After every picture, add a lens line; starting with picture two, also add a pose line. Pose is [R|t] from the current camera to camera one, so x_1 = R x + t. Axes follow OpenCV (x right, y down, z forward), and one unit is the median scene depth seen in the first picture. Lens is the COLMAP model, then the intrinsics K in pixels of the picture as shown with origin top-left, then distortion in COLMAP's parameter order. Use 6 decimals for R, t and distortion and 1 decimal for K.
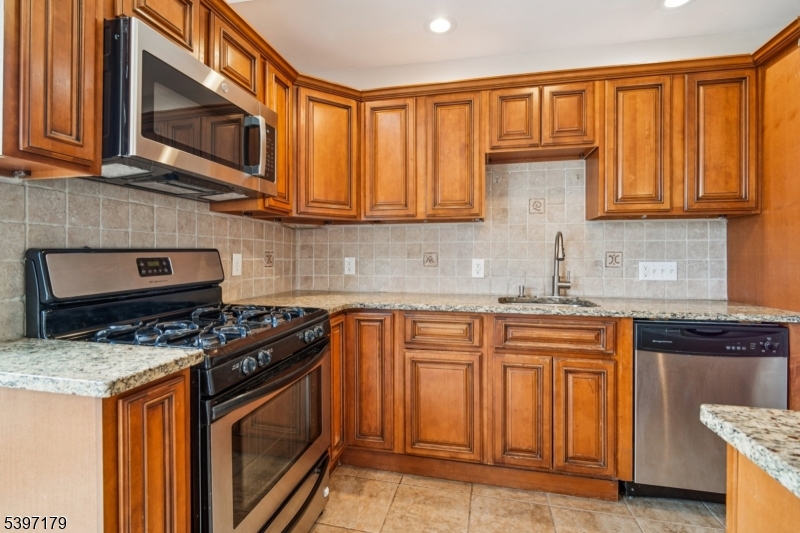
lens RADIAL K [[377.6, 0, 403.5], [0, 377.6, 254.0], [0, 0, 1]] dist [0.003239, -0.000257]
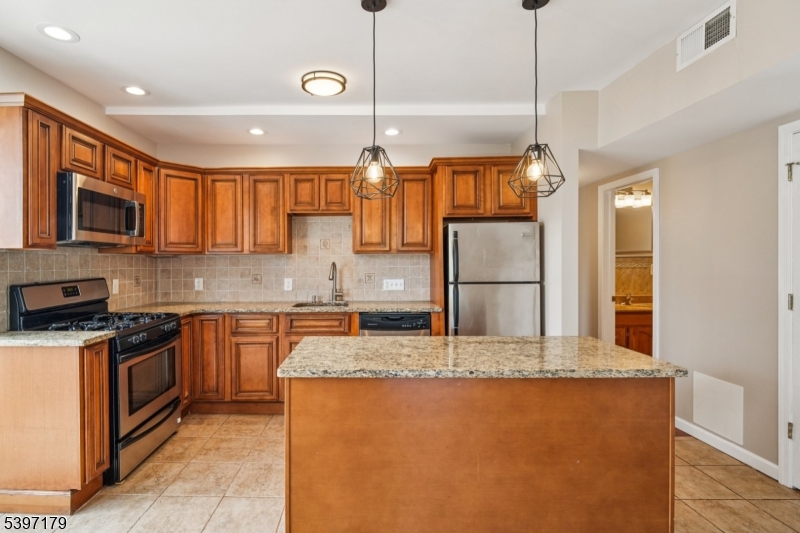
lens RADIAL K [[392.5, 0, 364.7], [0, 392.5, 259.8], [0, 0, 1]] dist [-0.000993, -0.000622]
pose [[0.976487, -0.005150, 0.215514, 0.202992], [0.004982, 0.999987, 0.001322, -0.079809], [-0.215518, -0.000217, 0.976500, -0.780884]]
